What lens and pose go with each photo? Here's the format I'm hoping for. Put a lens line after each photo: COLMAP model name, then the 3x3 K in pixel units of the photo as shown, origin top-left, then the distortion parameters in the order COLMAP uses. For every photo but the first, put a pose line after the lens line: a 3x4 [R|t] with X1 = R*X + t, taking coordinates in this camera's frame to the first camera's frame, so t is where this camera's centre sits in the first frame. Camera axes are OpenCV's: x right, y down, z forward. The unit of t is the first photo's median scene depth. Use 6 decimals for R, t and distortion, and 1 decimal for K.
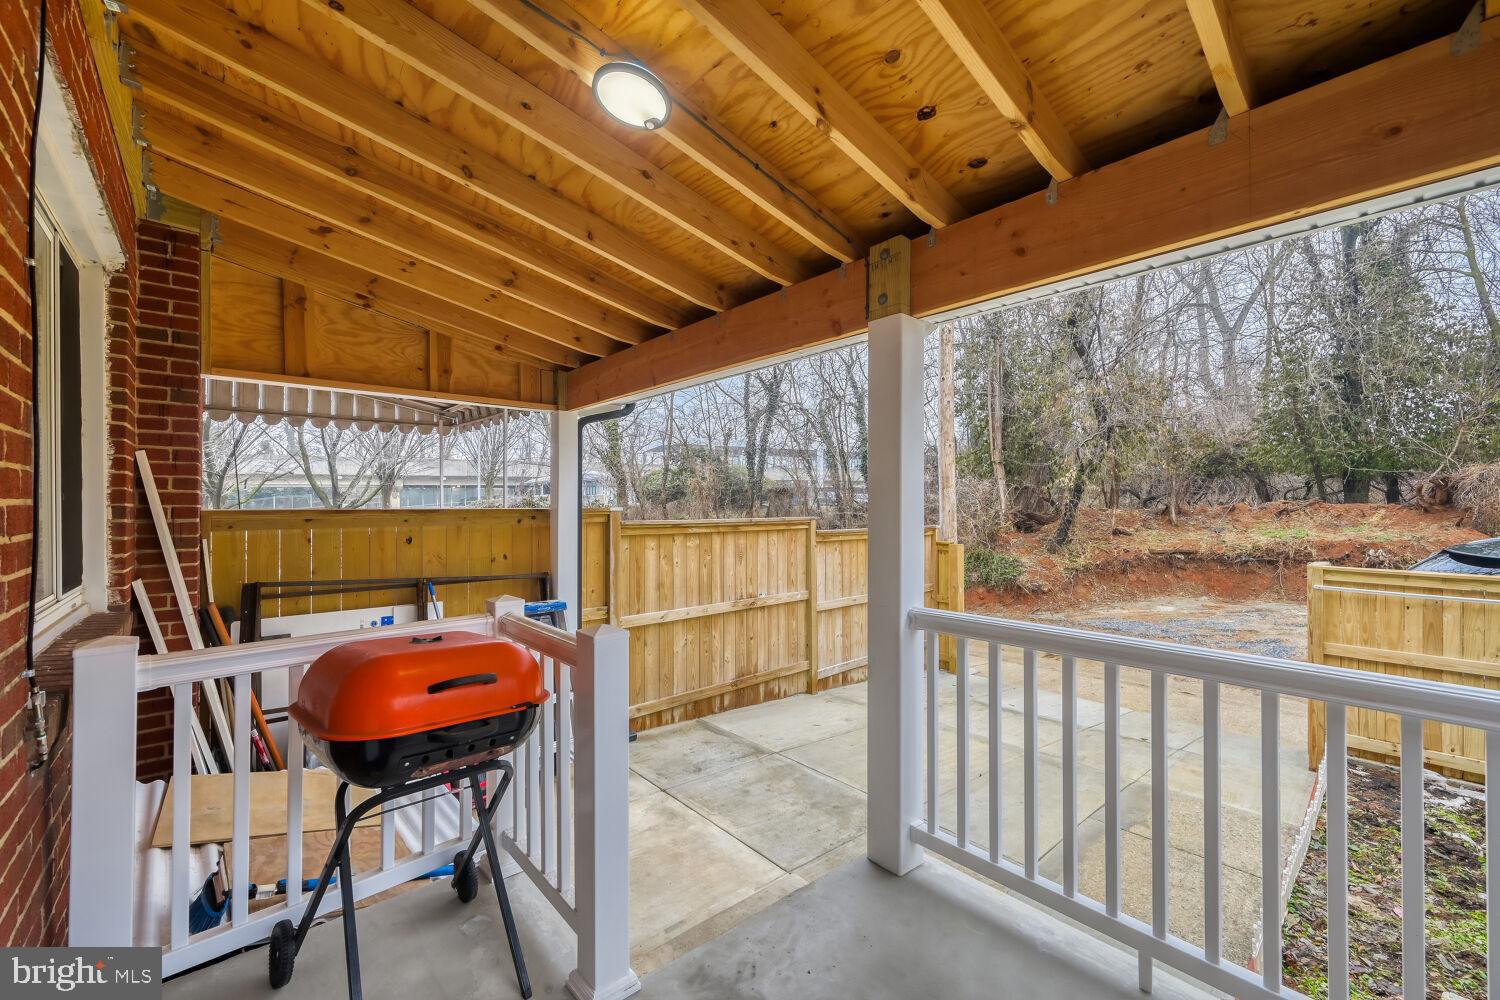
lens RADIAL K [[607.1, 0, 750.0], [0, 607.1, 495.7], [0, 0, 1]] dist [0.000677, -0.000036]
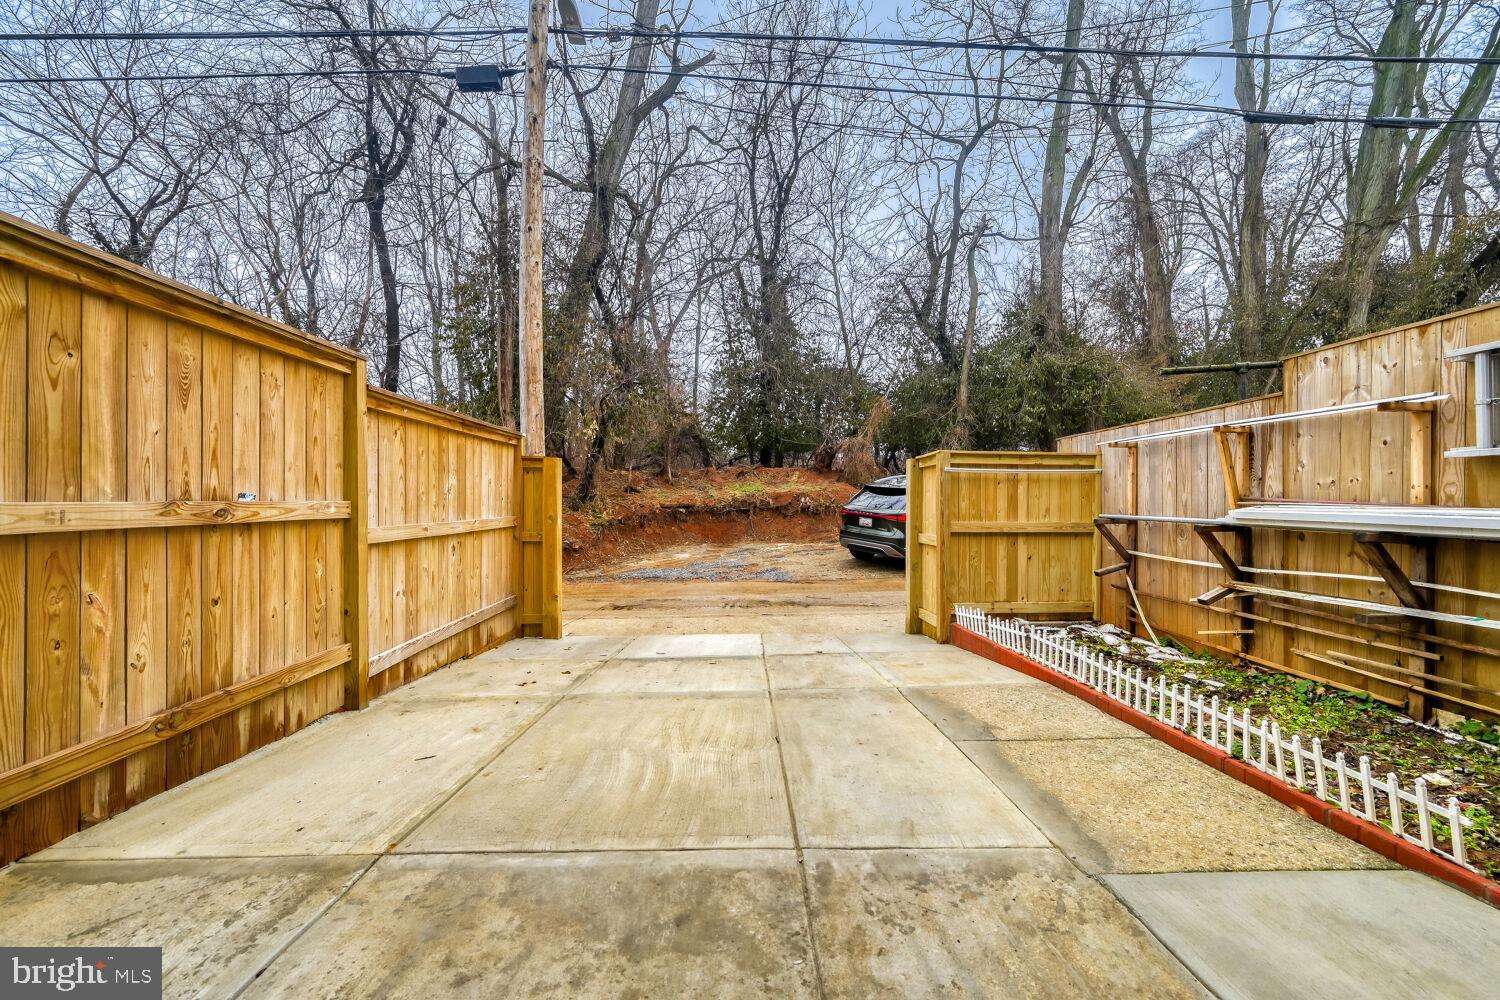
lens RADIAL K [[604.4, 0, 755.8], [0, 604.4, 495.4], [0, 0, 1]] dist [-0.000714, 0.000135]
pose [[0.638663, 0.005849, 0.769464, -0.073988], [-0.008526, 0.999964, -0.000524, 0.156226], [-0.769439, -0.006226, 0.638690, 0.455201]]
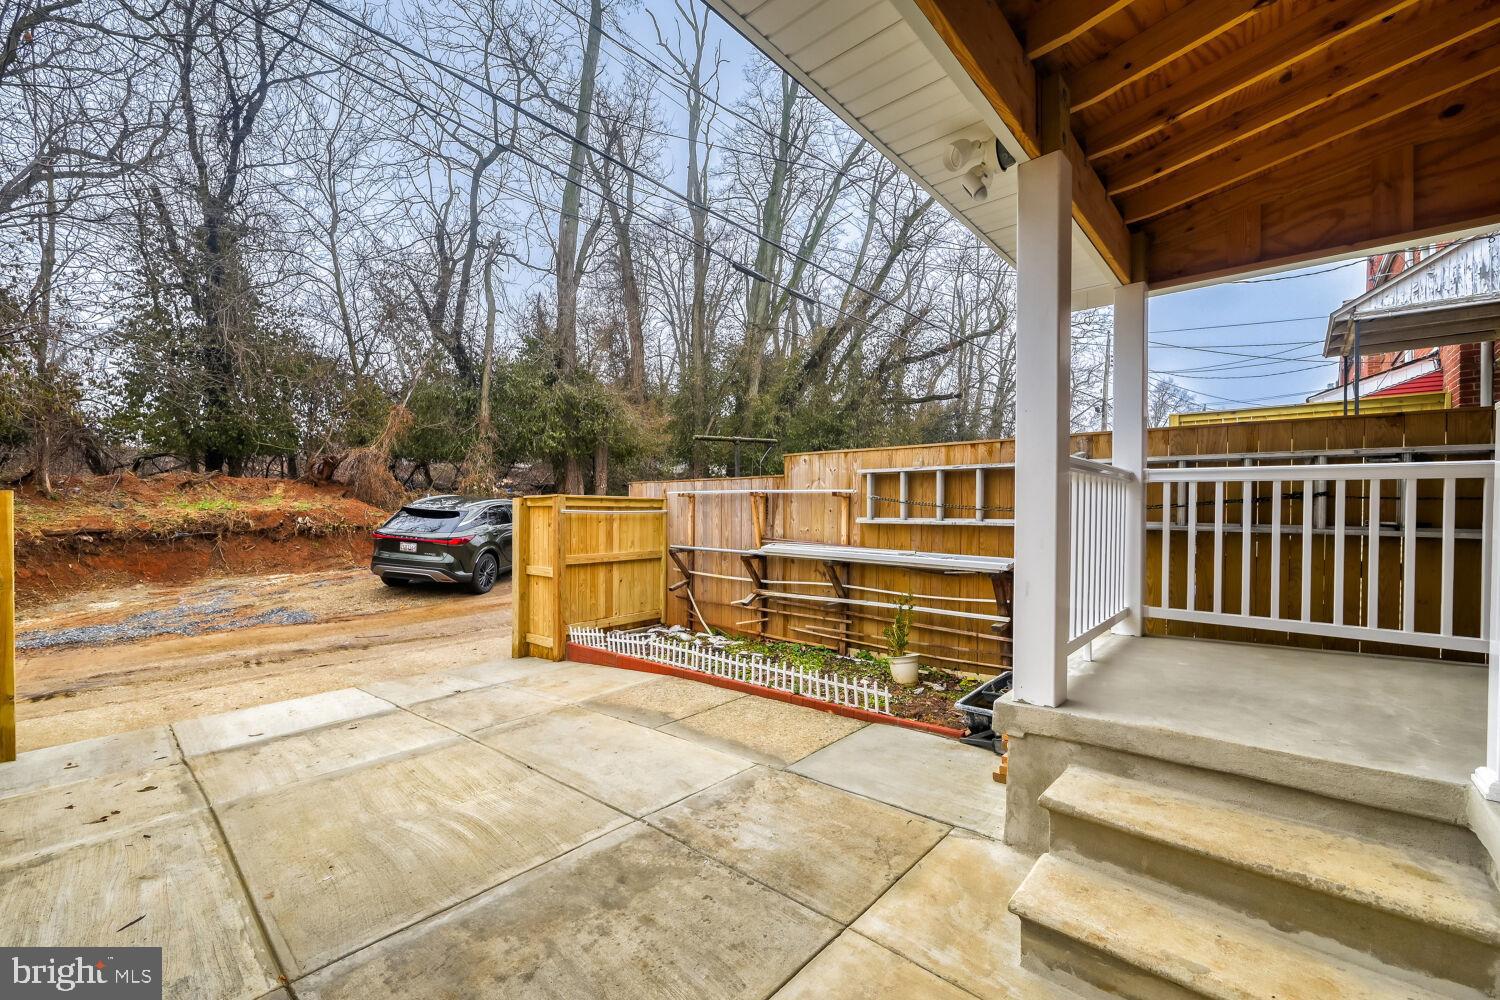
lens RADIAL K [[603.5, 0, 755.8], [0, 603.5, 508.2], [0, 0, 1]] dist [0.000139, 0.000152]
pose [[-0.121030, -0.003684, 0.992642, -0.262373], [-0.014996, 0.999886, 0.001883, 0.106534], [-0.992536, -0.014658, -0.121071, 0.594389]]
